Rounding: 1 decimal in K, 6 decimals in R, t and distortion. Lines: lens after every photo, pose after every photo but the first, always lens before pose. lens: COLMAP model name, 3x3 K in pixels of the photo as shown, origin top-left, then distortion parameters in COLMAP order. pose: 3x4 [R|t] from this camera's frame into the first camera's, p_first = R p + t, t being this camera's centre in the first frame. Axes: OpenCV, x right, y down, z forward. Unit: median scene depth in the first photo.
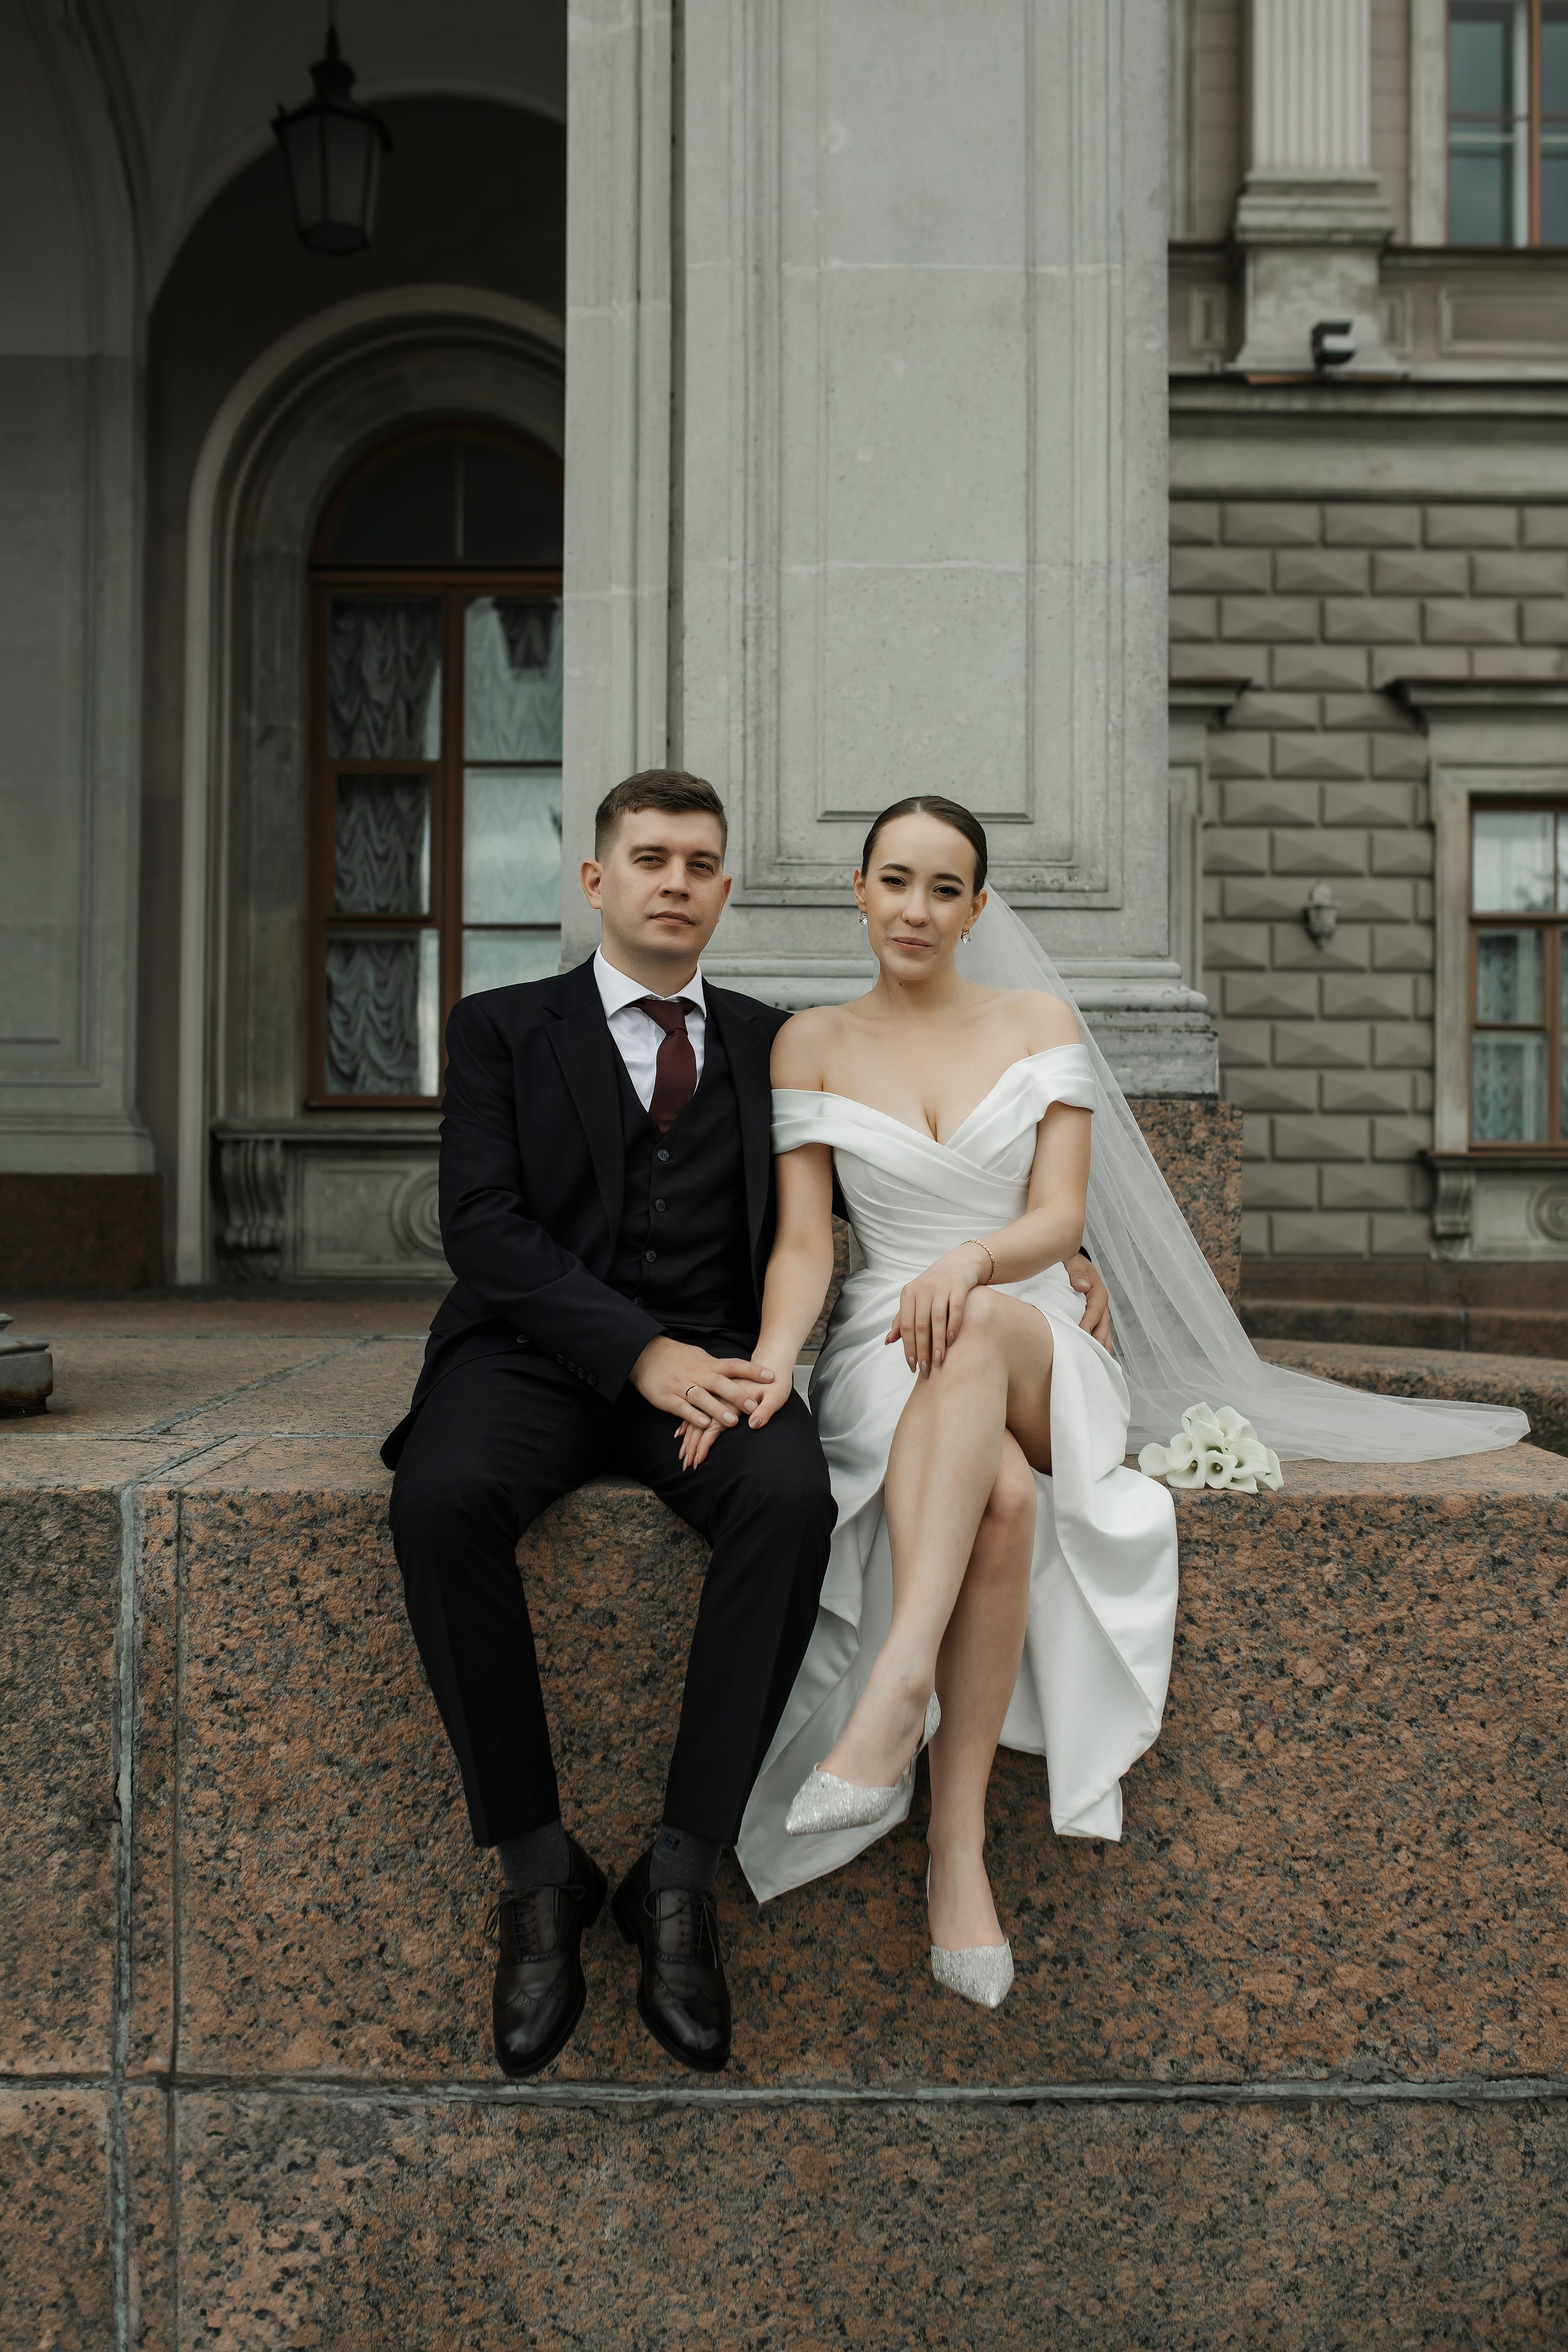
lens RADIAL K [[2256.7, 0, 792.3], [0, 2256.7, 1185.2], [0, 0, 1]] dist [-0.057599, 0.081543]
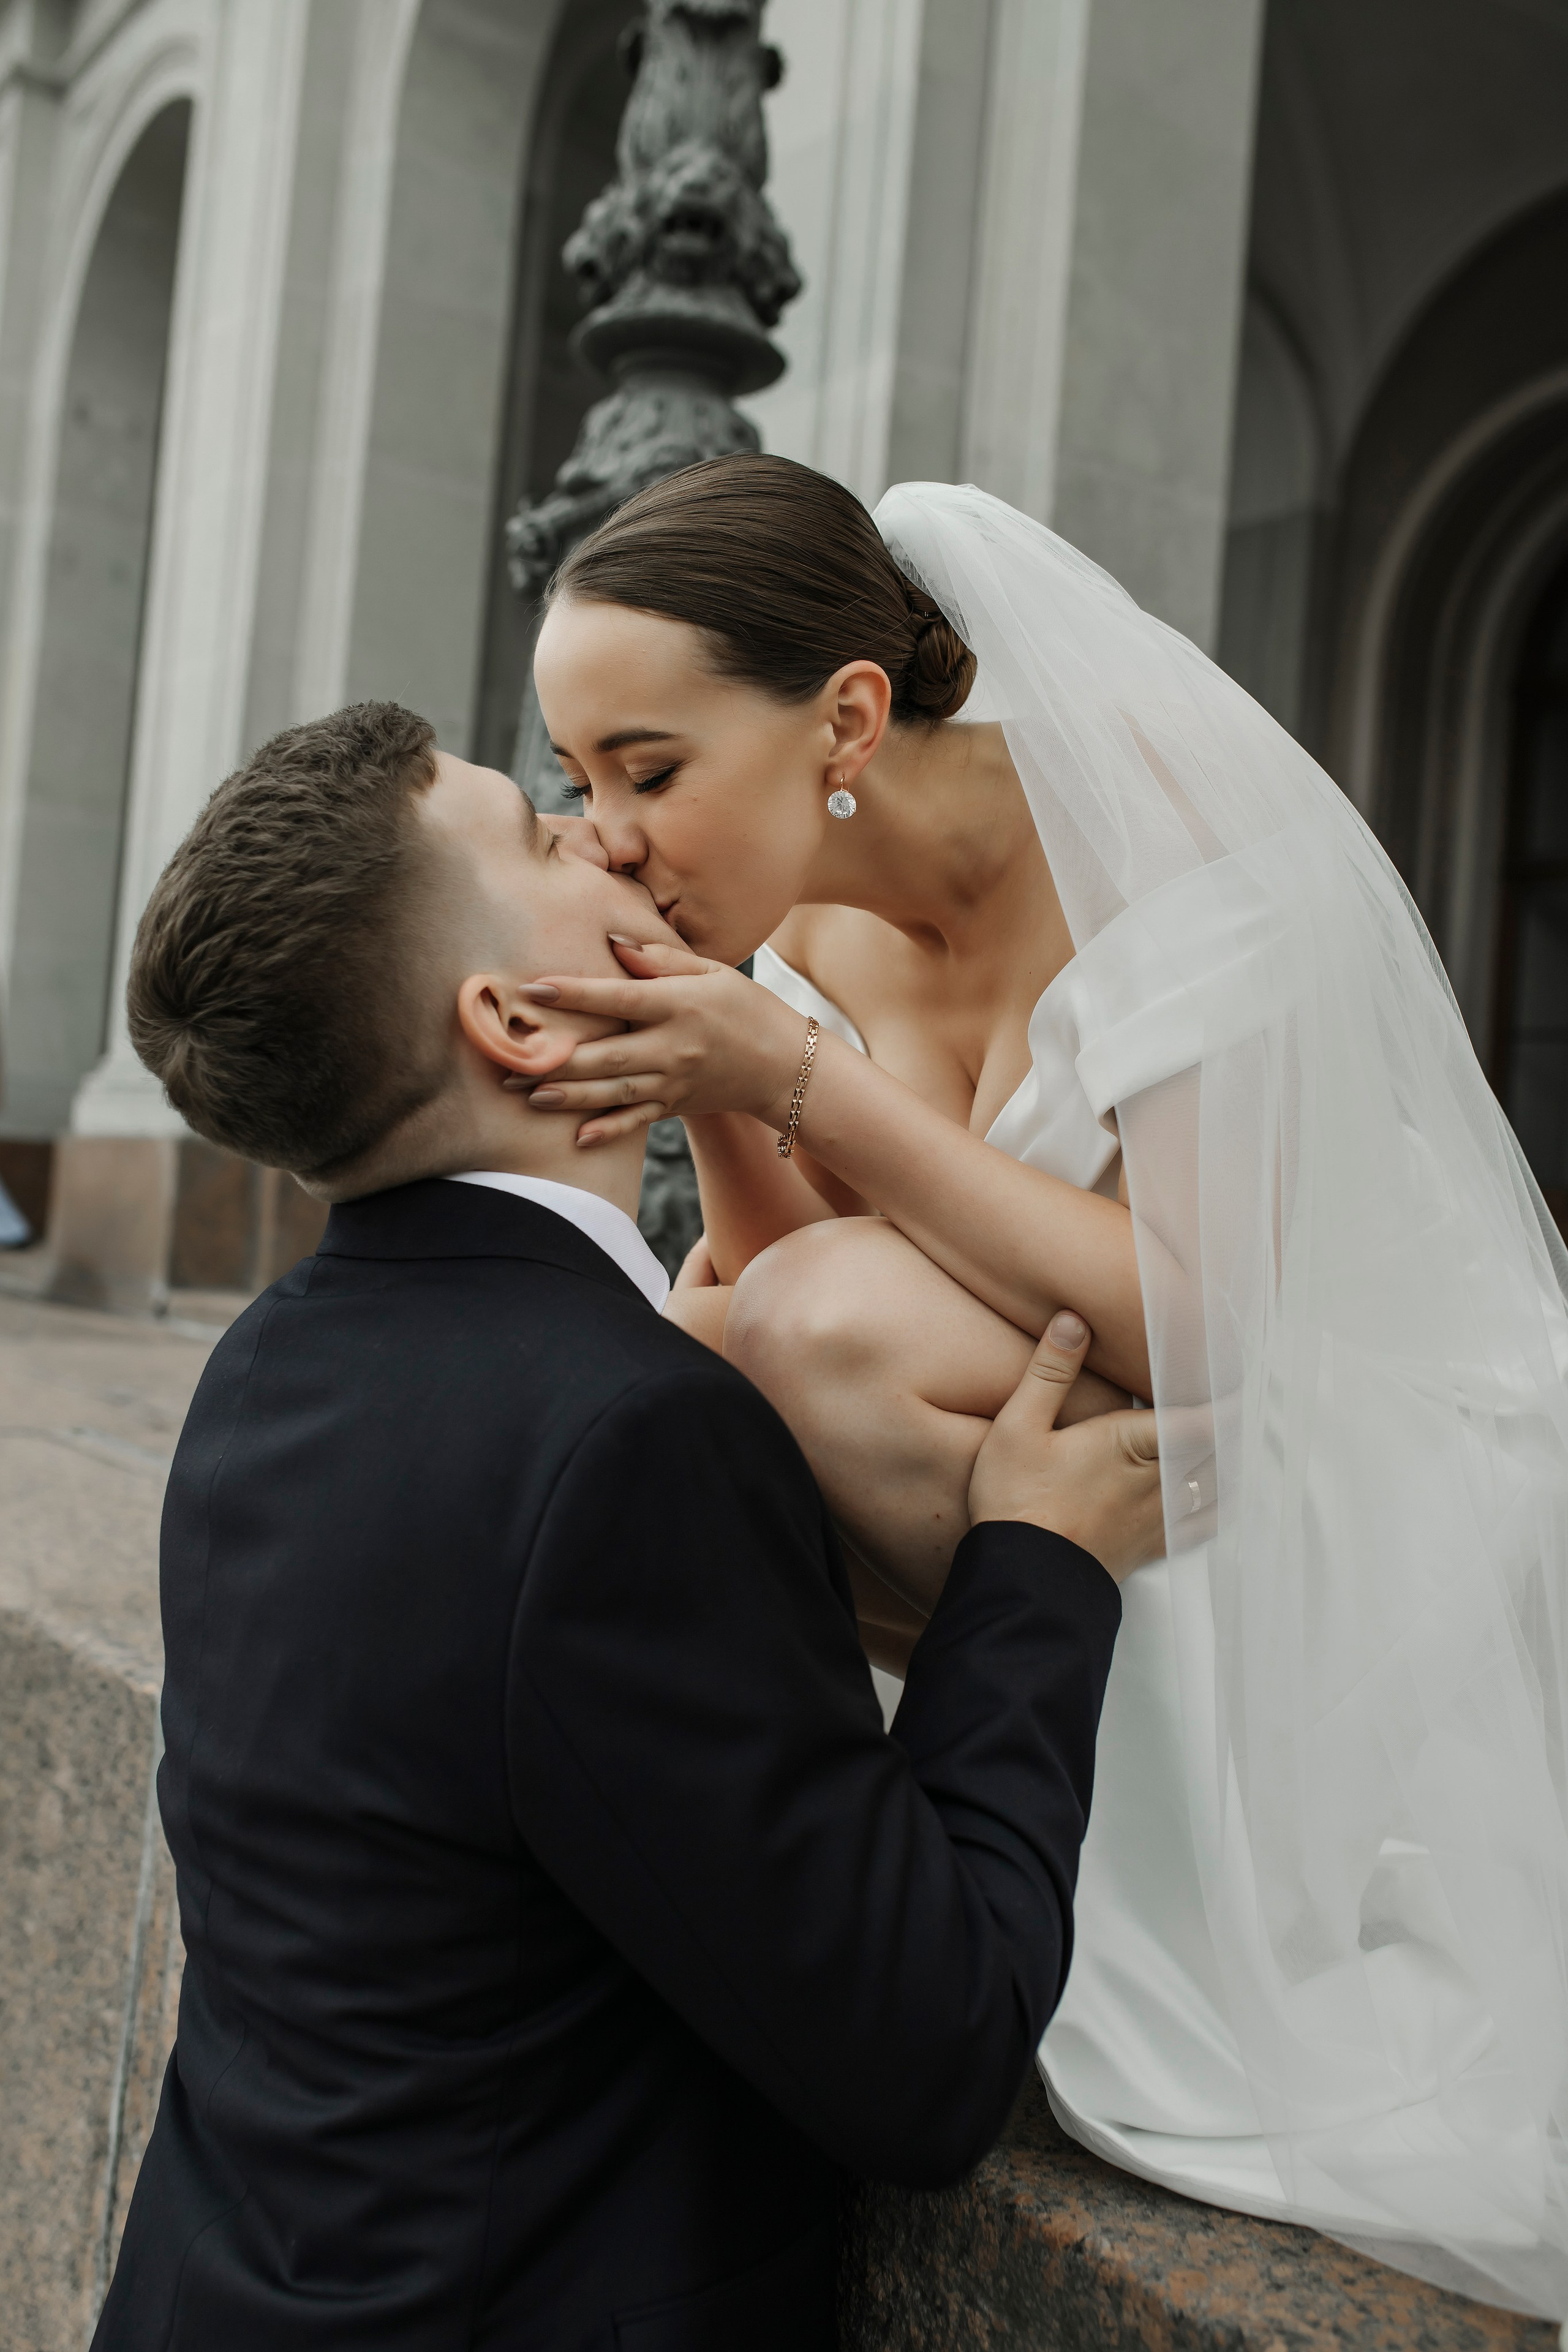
lens RADIAL K [[2256.7, 0, 792.3], [0, 2256.7, 1185.2], [0, 0, 1]] dist [-0.057599, 0.081543]
pose [[0.574499, 0.028386, -0.818013, 0.398234], [-0.070425, 0.997407, -0.014849, -0.032181], [0.815470, 0.066139, 0.575008, 0.738747]]
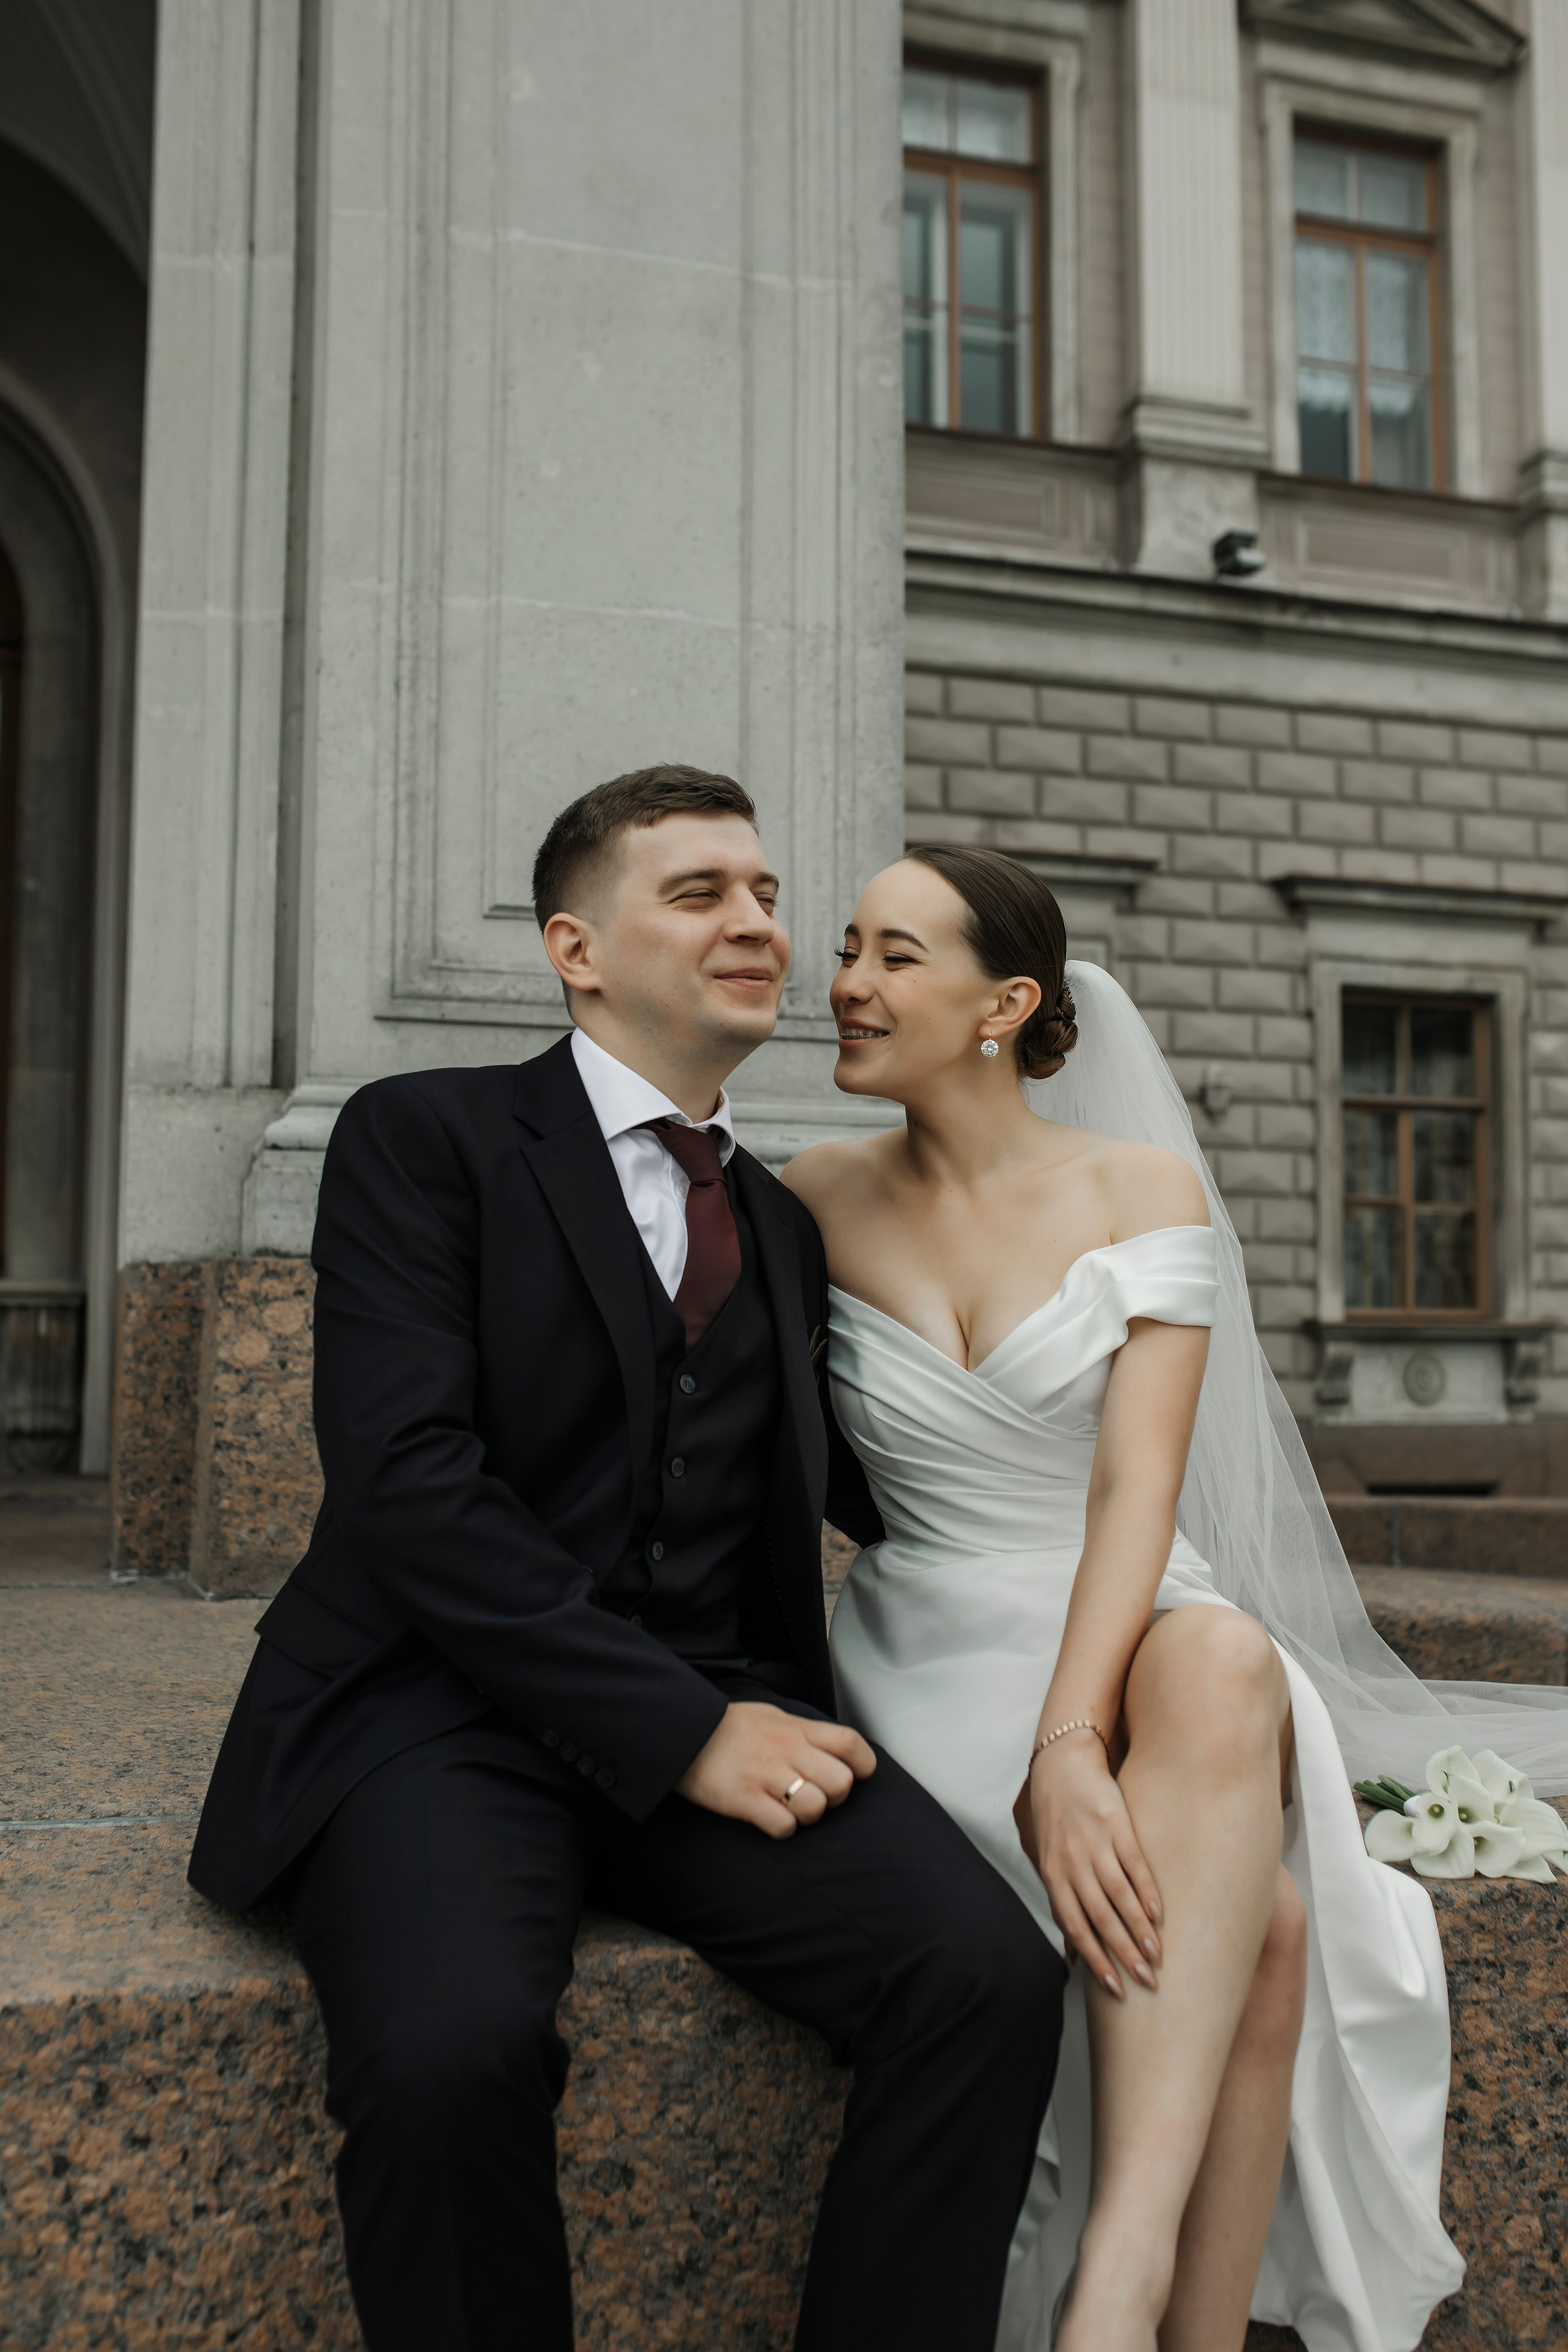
lens RADIAL K [[2274.5, 0, 786.0], [0, 2274.5, 1186.7], [0, 0, 1]] dist [-0.063426, 0.089057]
pose [[0.957658, 0.022182, 0.287051, -0.214845], [-0.002543, 0.997640, -0.068609, -0.024676], [-0.287895, 0.064974, 0.955455, 0.409446]]
